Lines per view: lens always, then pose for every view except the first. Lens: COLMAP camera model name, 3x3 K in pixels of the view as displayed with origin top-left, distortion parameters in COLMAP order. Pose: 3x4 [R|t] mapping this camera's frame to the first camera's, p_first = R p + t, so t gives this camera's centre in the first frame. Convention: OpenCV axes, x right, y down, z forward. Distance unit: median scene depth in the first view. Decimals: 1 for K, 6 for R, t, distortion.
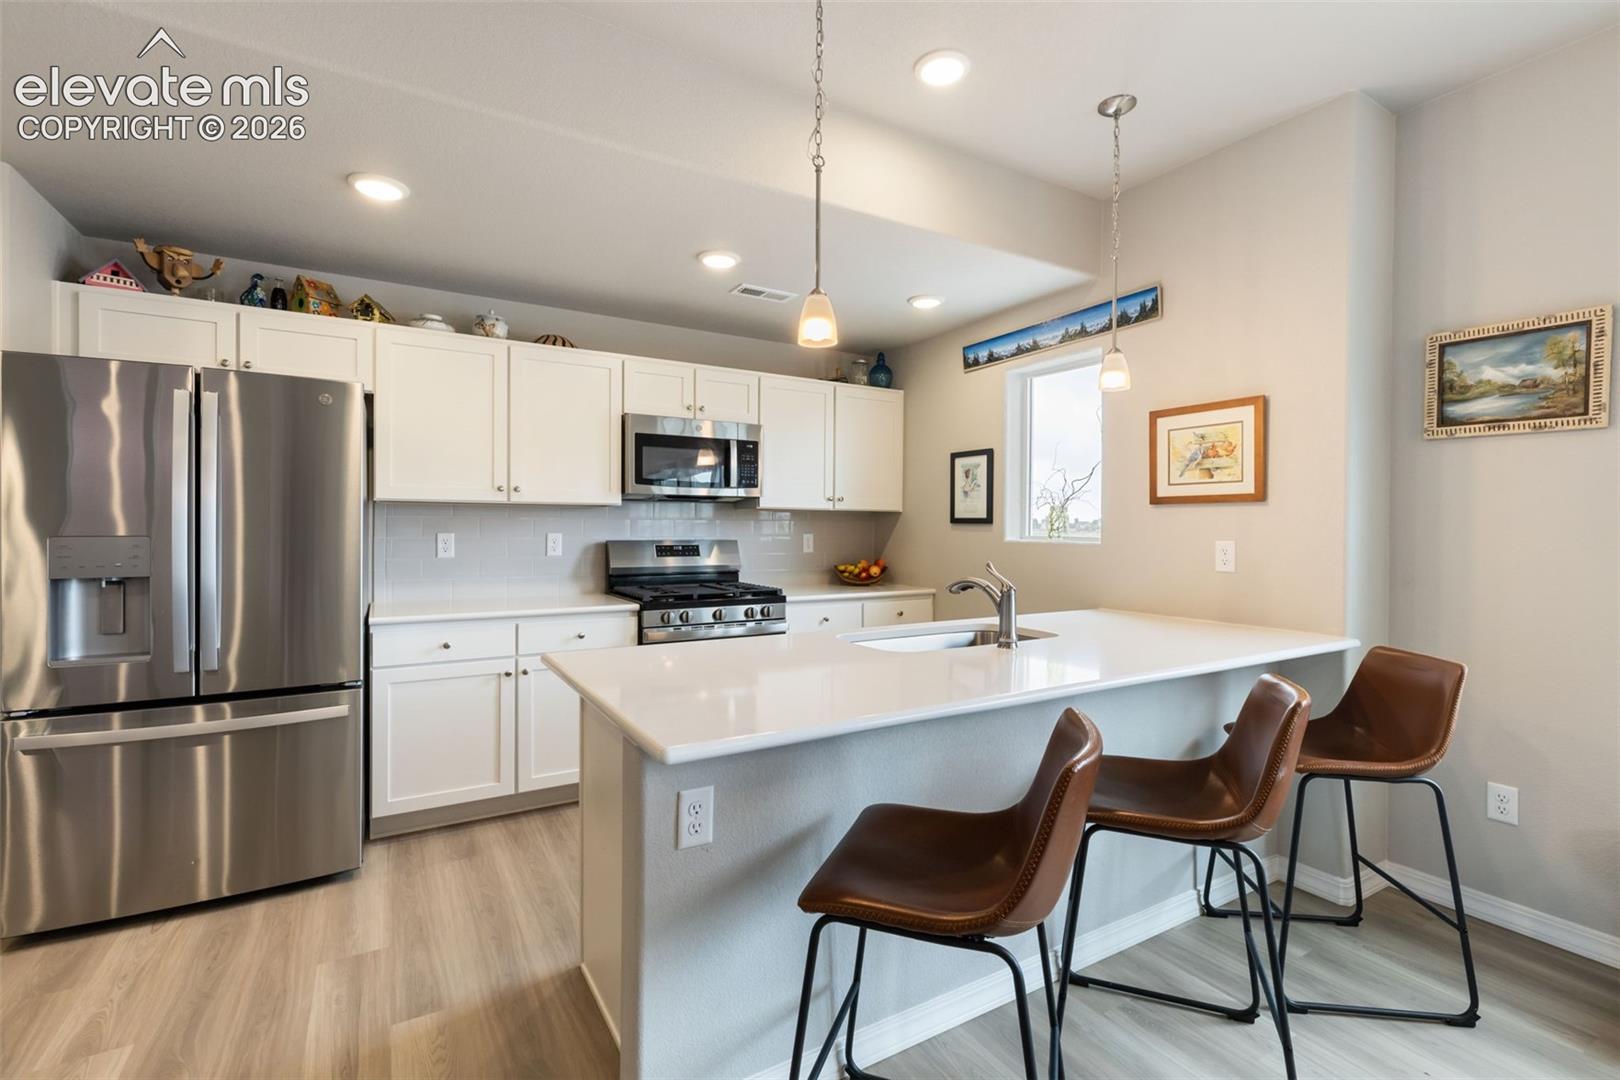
lens RADIAL K [[747.1, 0, 811.7], [0, 747.1, 526.4], [0, 0, 1]] dist [-0.003089, 0.001636]
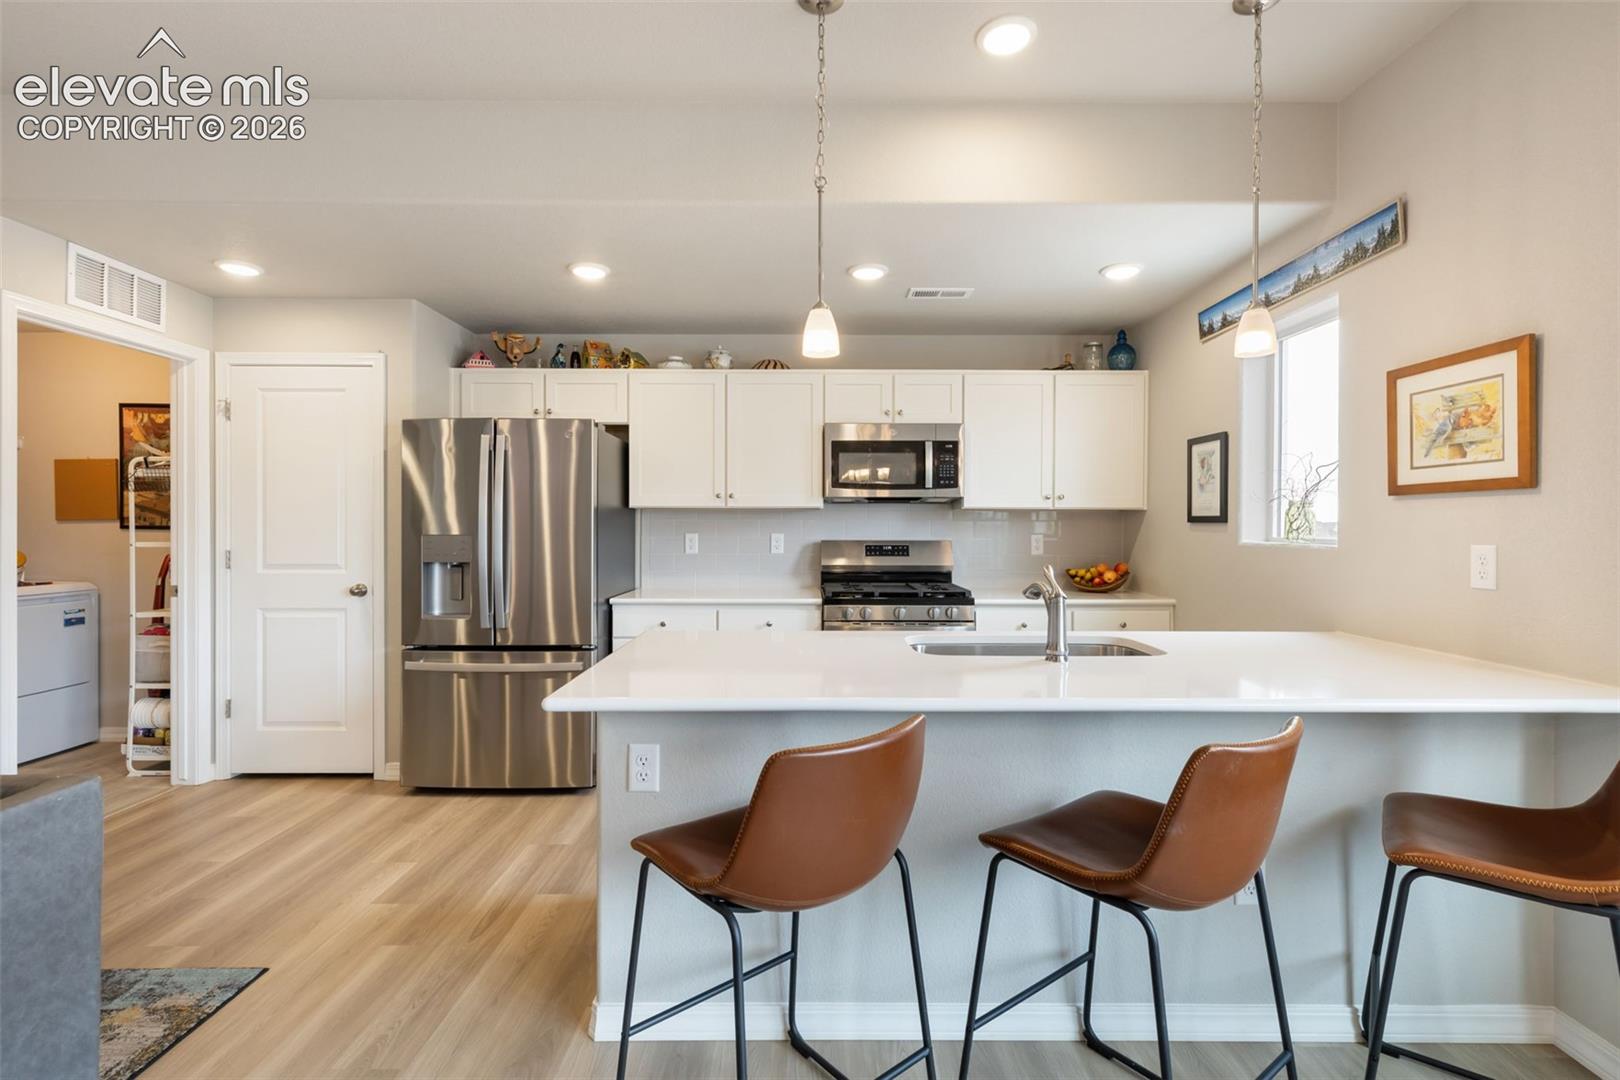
lens RADIAL K [[747.1, 0, 779.1], [0, 747.1, 527.3], [0, 0, 1]] dist [-0.003089, 0.001636]
pose [[0.851038, -0.003690, -0.525092, 0.297260], [0.004024, 0.999992, -0.000506, 0.000263], [0.525089, -0.001682, 0.851045, 0.039656]]
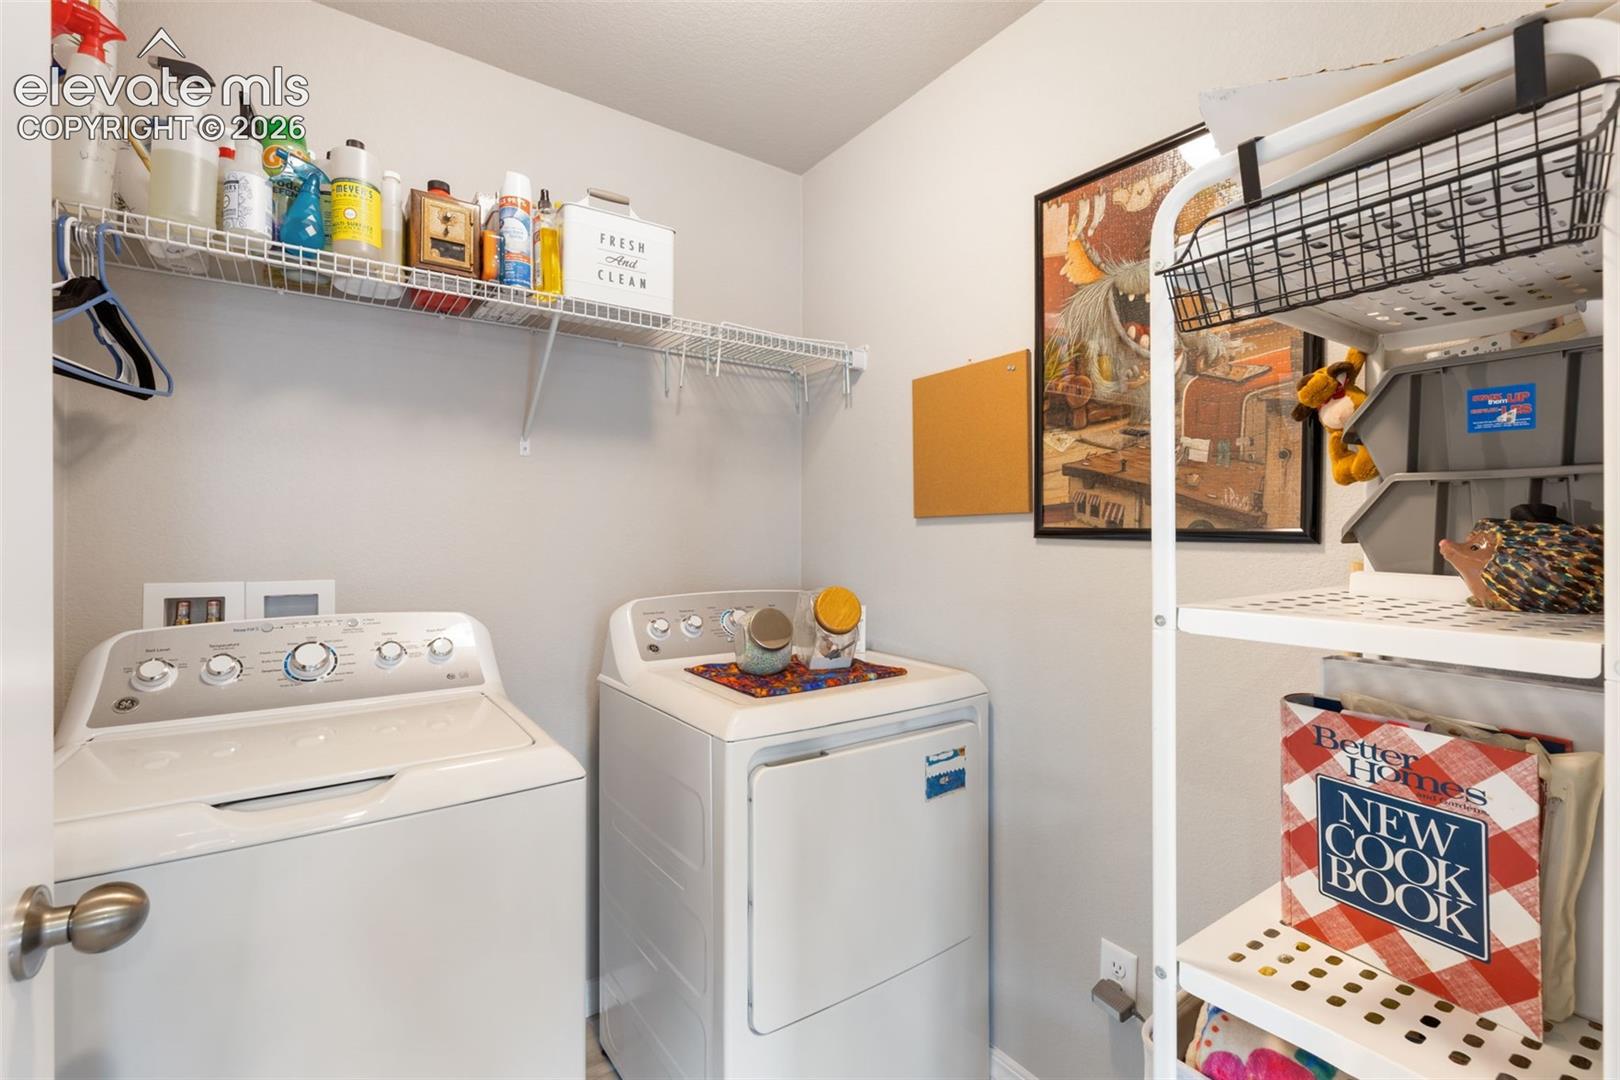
lens RADIAL K [[747.1, 0, 814.1], [0, 747.1, 536.6], [0, 0, 1]] dist [-0.003089, 0.001636]
pose [[0.097118, -0.000106, -0.995273, -0.912181], [0.005111, 0.999987, 0.000392, -0.003668], [0.995260, -0.005125, 0.097118, 0.357538]]
